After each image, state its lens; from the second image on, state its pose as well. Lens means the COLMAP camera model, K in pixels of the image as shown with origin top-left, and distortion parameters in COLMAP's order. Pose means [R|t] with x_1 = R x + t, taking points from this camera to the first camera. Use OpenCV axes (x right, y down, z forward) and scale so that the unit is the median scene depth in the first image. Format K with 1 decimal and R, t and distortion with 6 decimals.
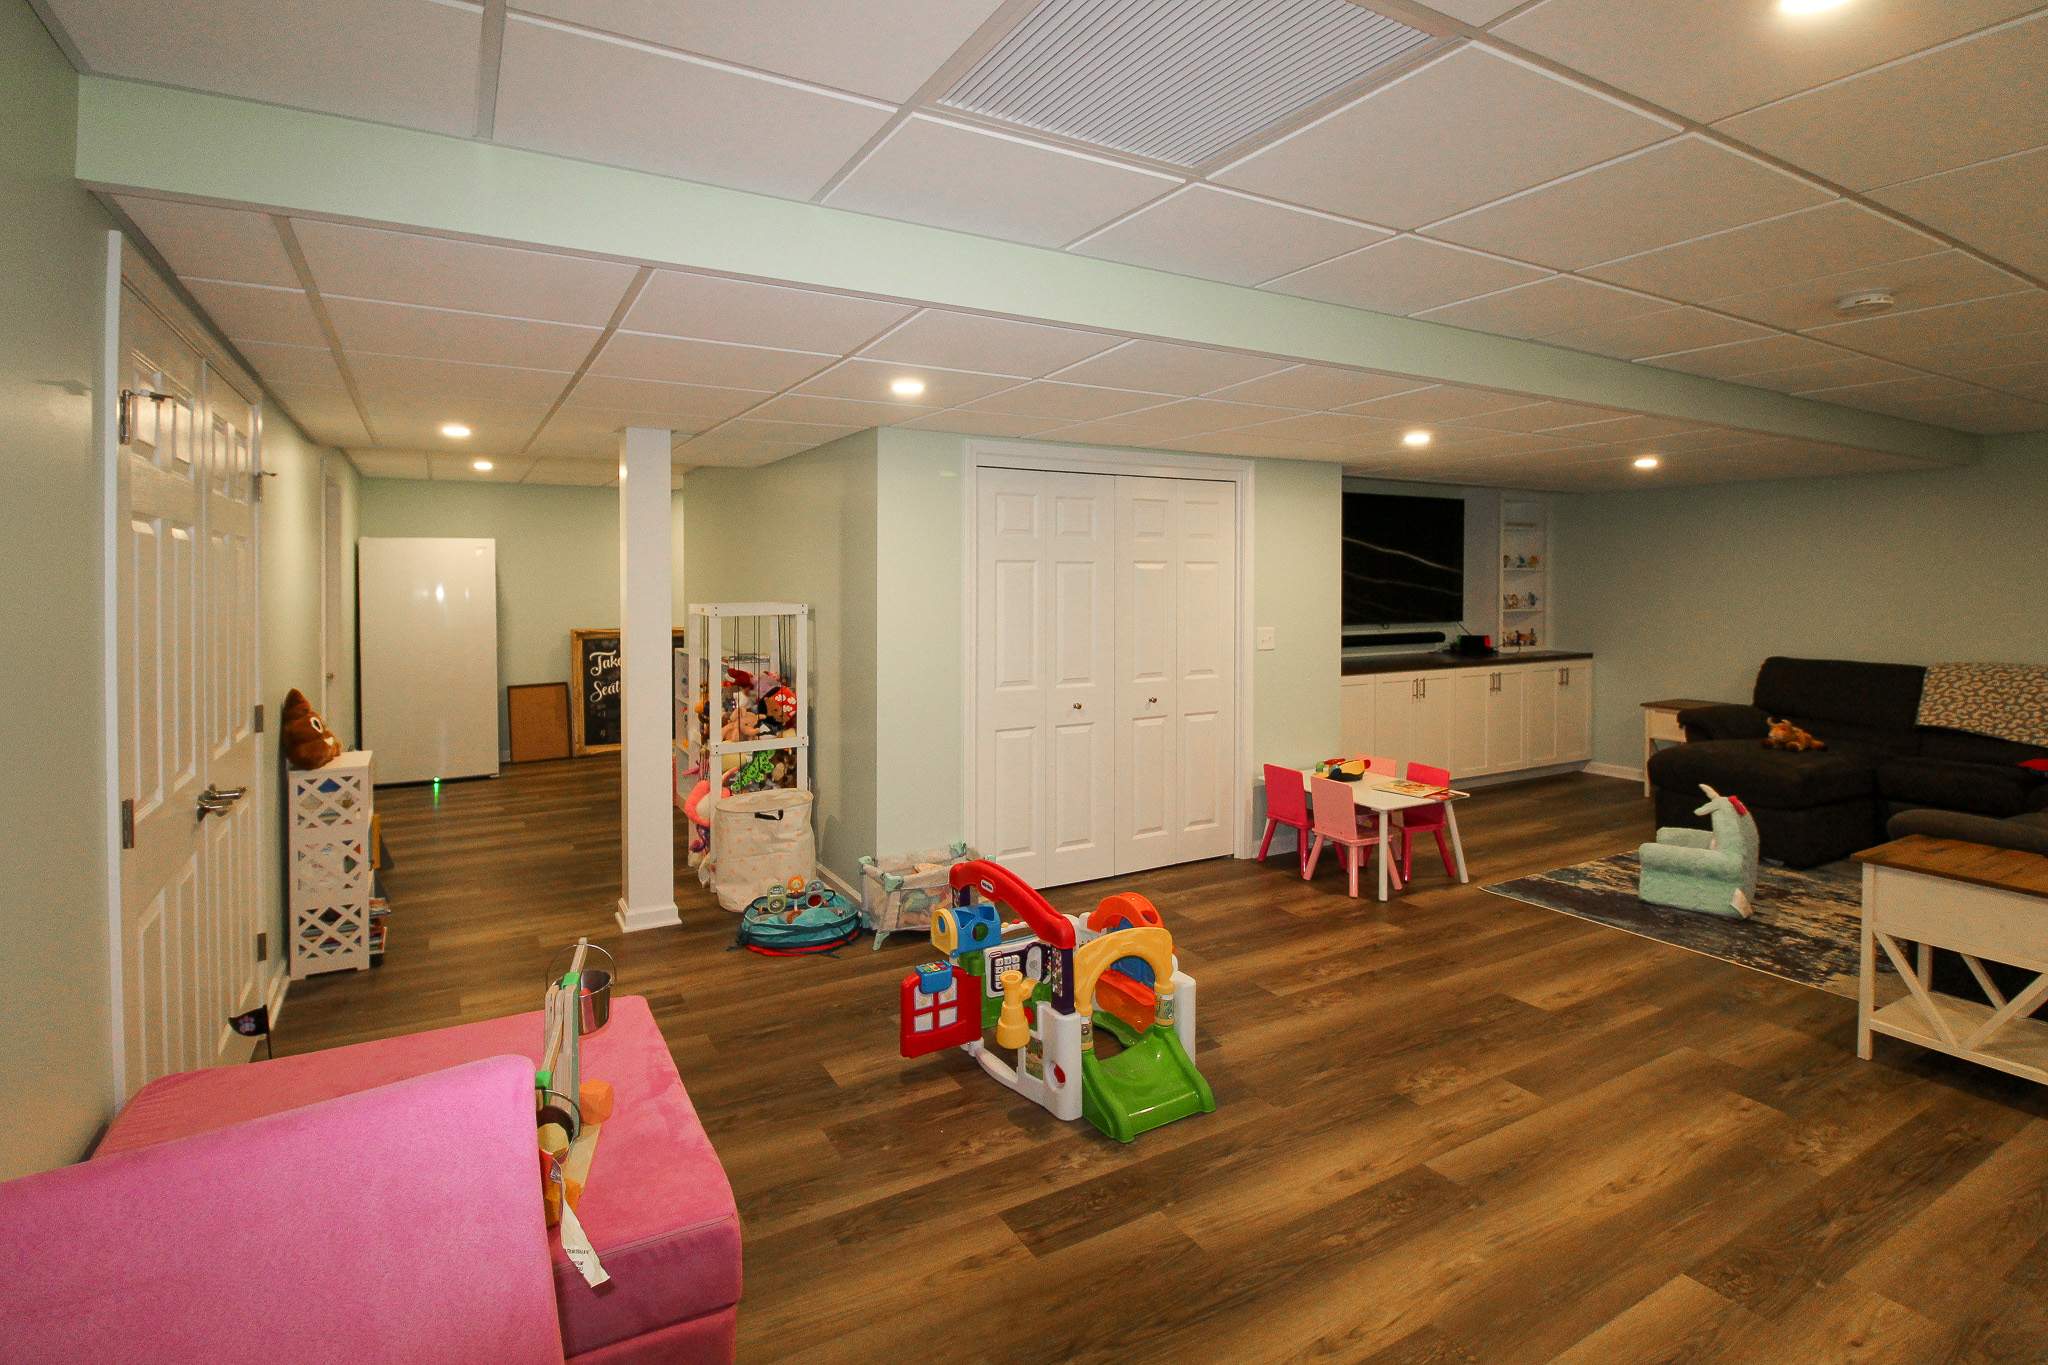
lens RADIAL K [[975.3, 0, 1041.3], [0, 975.3, 601.5], [0, 0, 1]] dist [-0.006860, -0.006130]
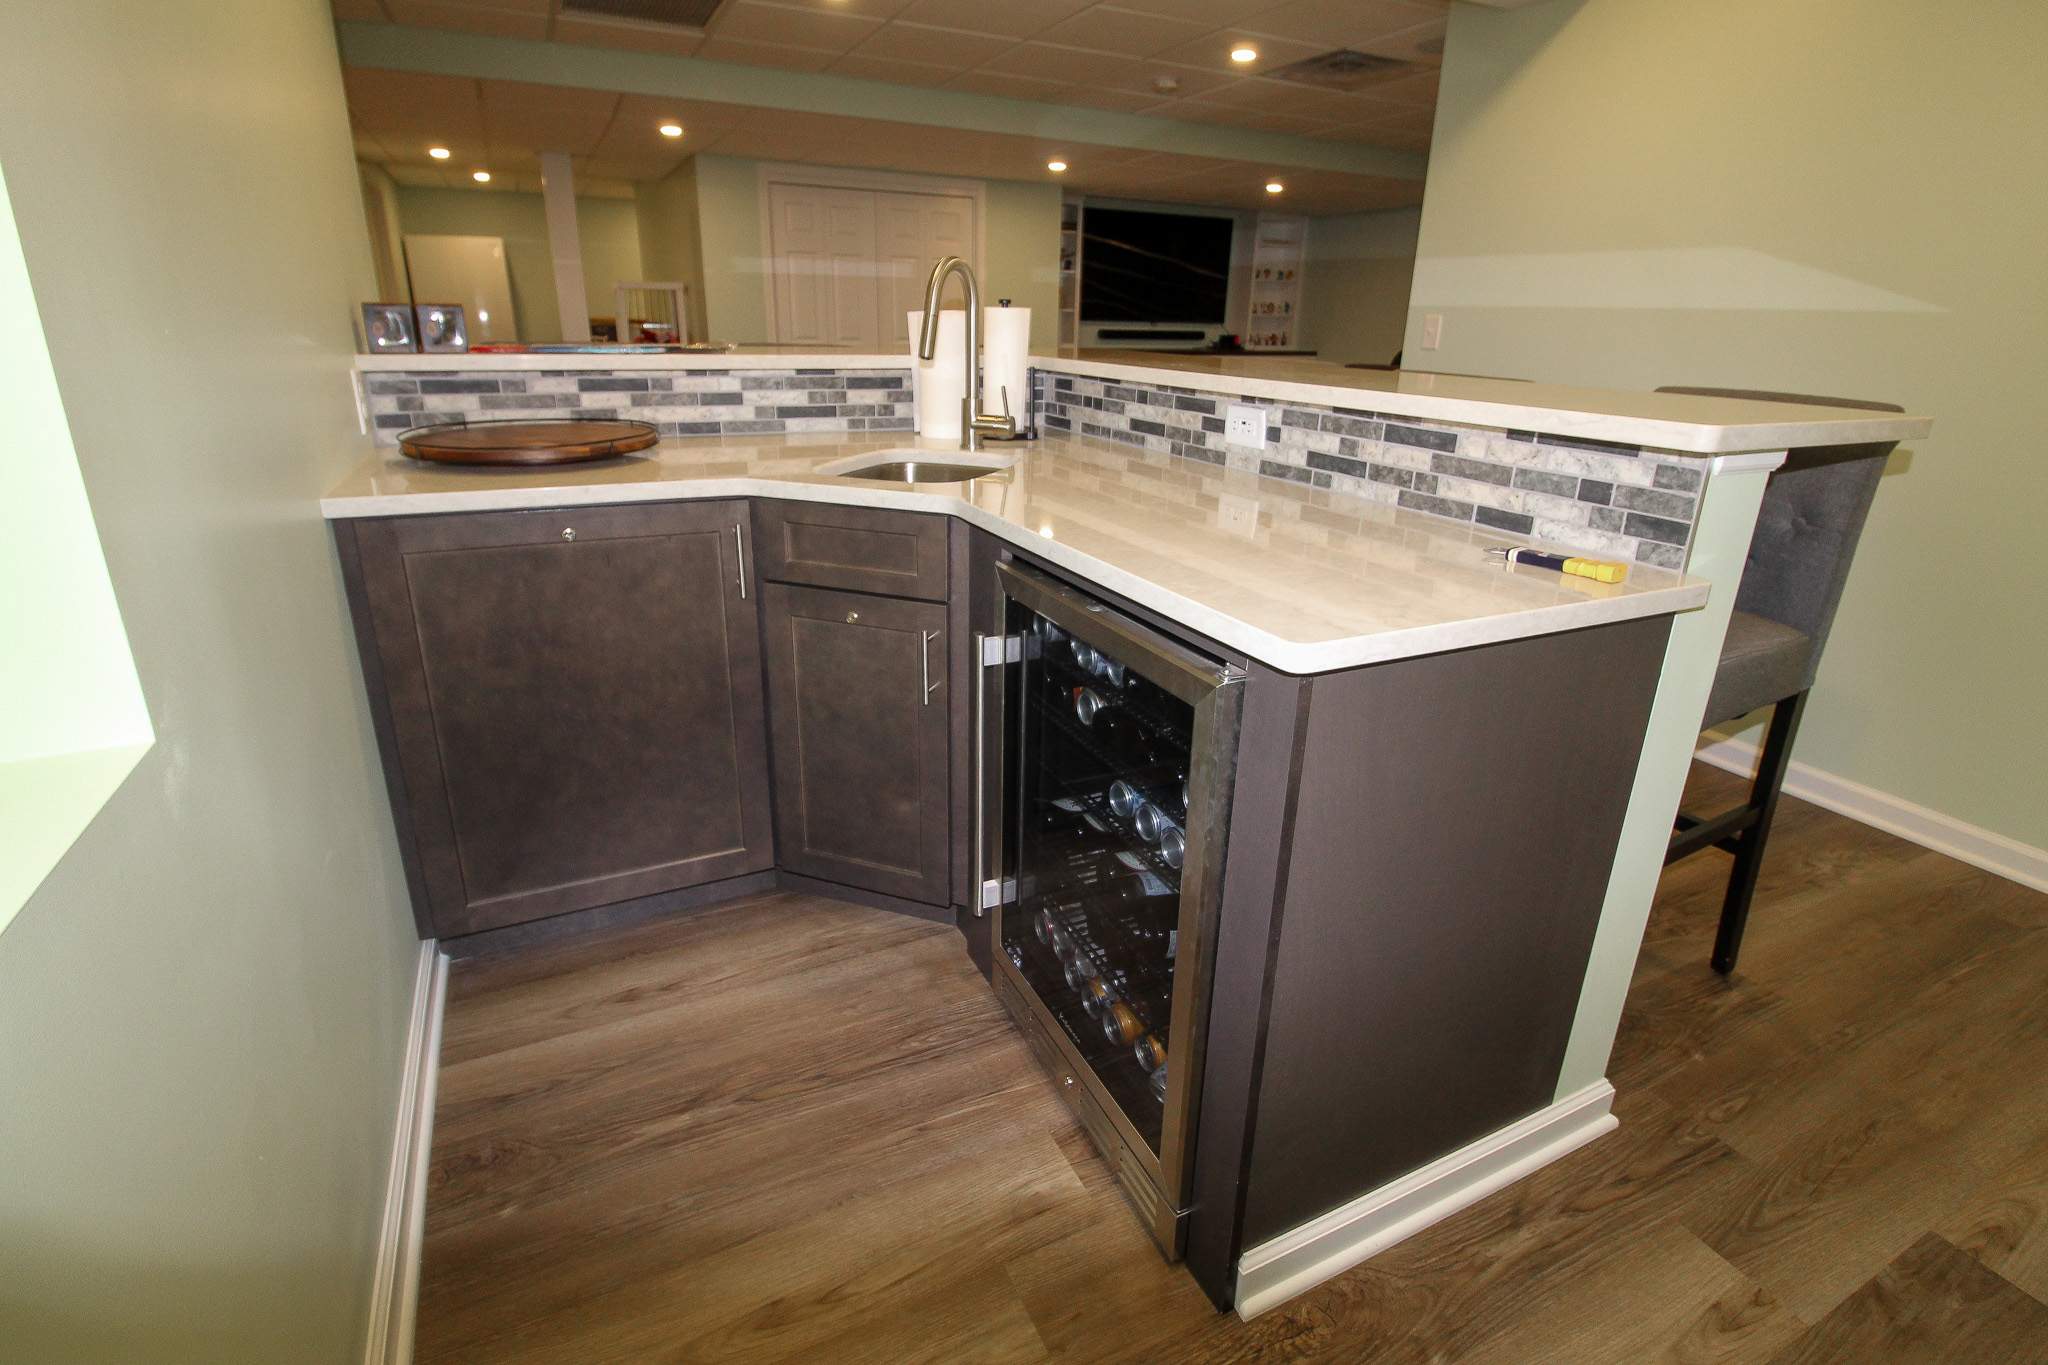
lens RADIAL K [[975.3, 0, 1043.7], [0, 975.3, 707.4], [0, 0, 1]] dist [-0.006860, -0.006130]
pose [[0.995731, 0.057269, -0.072387, 0.344930], [-0.028241, 0.935661, 0.351769, 0.053580], [0.087875, -0.348223, 0.933284, -0.438421]]
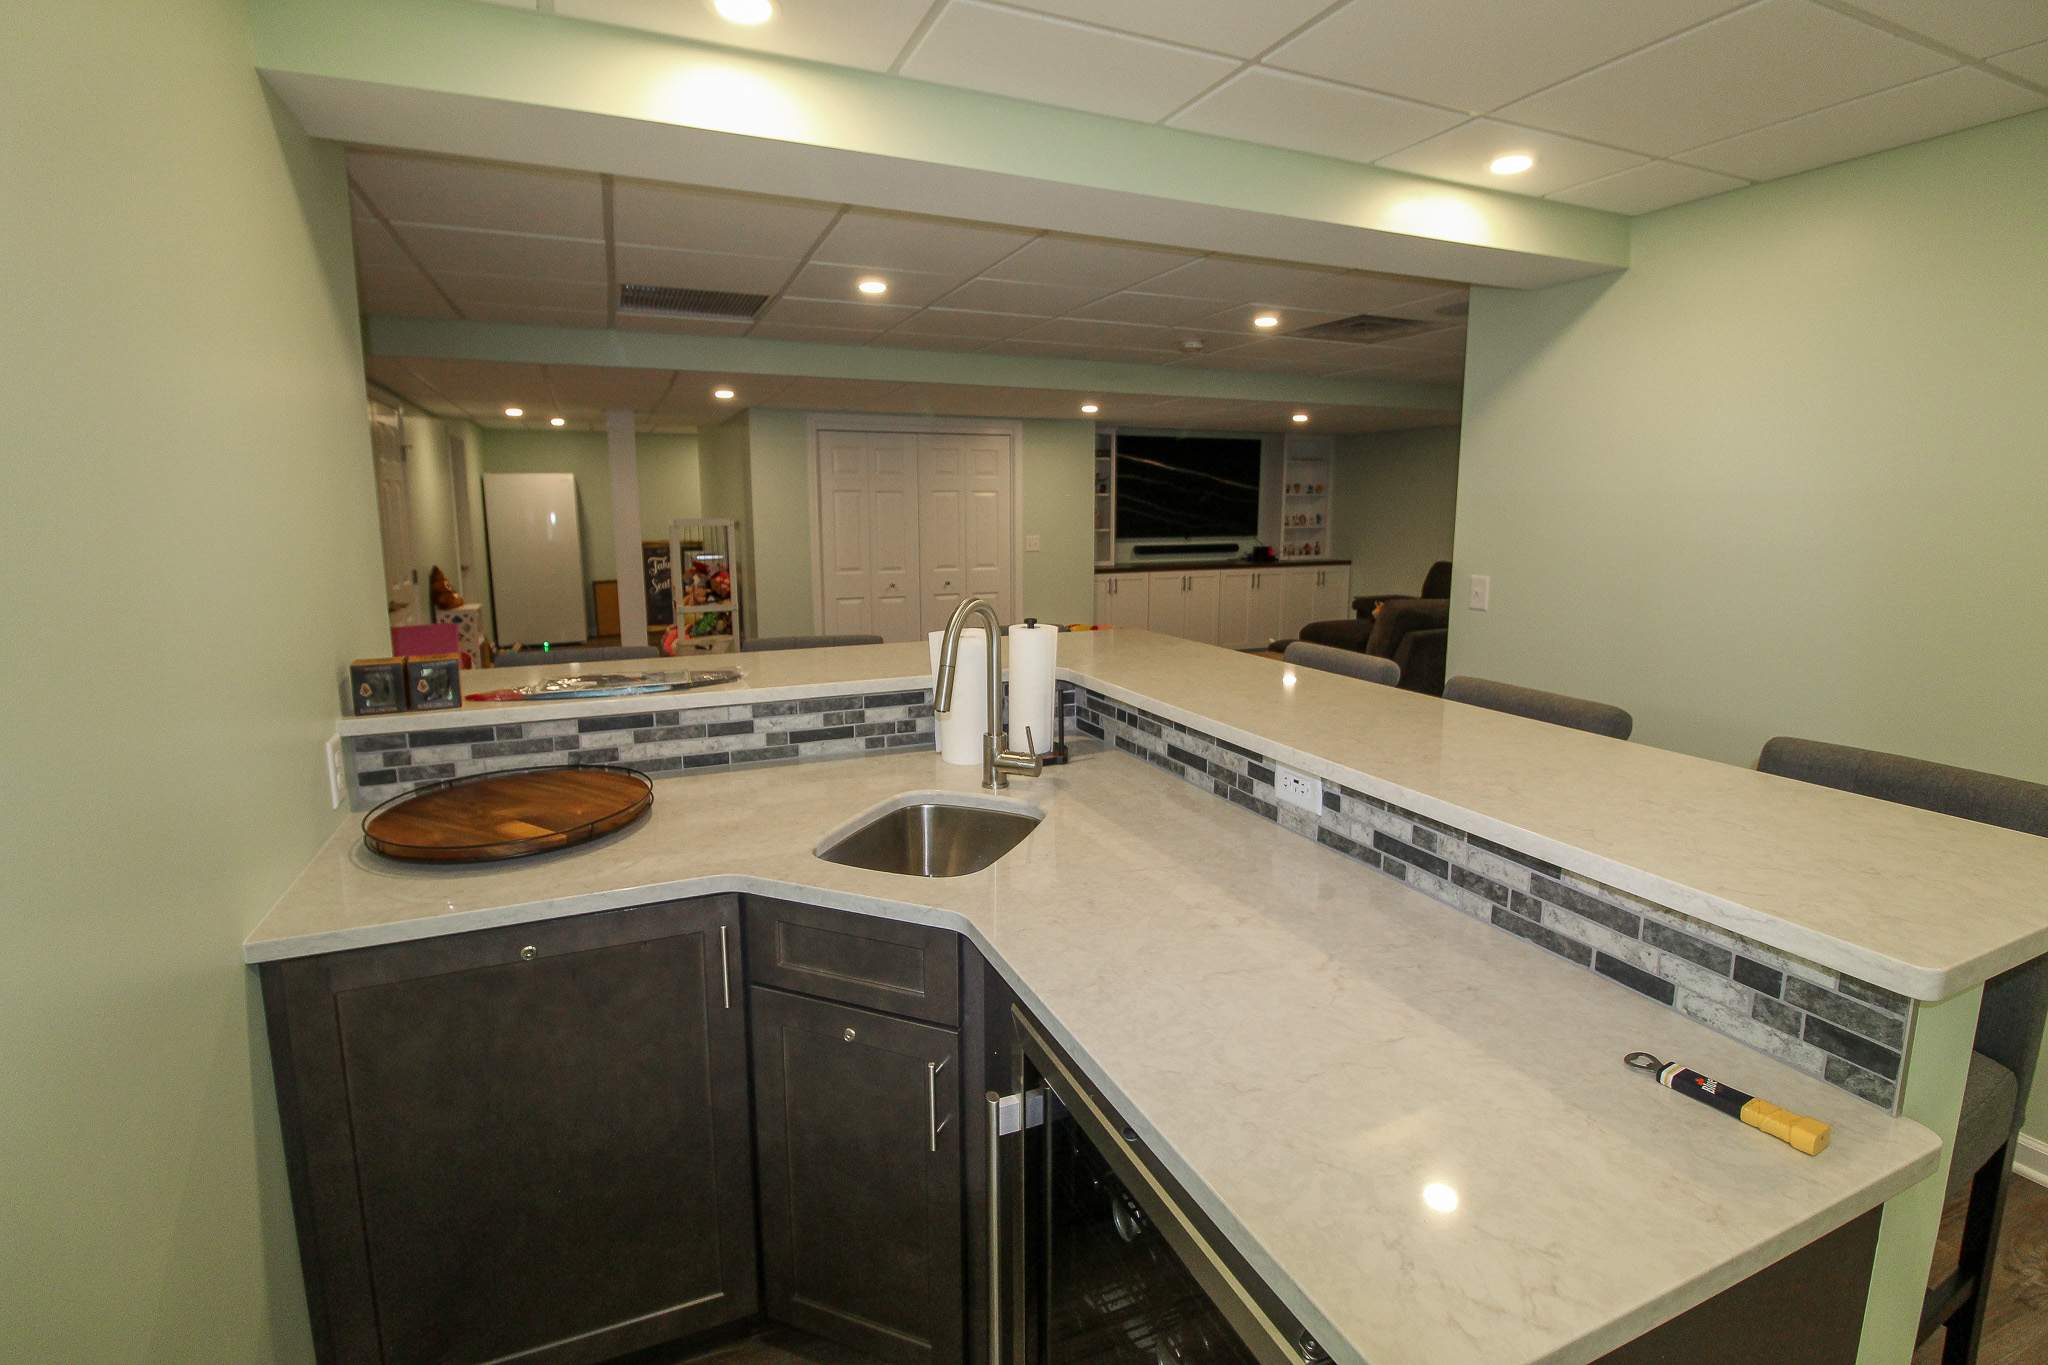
lens RADIAL K [[975.3, 0, 1045.3], [0, 975.3, 692.9], [0, 0, 1]] dist [-0.006860, -0.006130]
pose [[0.992053, 0.023428, -0.123623, 0.343881], [-0.002253, 0.985663, 0.168710, 0.008704], [0.125803, -0.167091, 0.977883, -0.390336]]
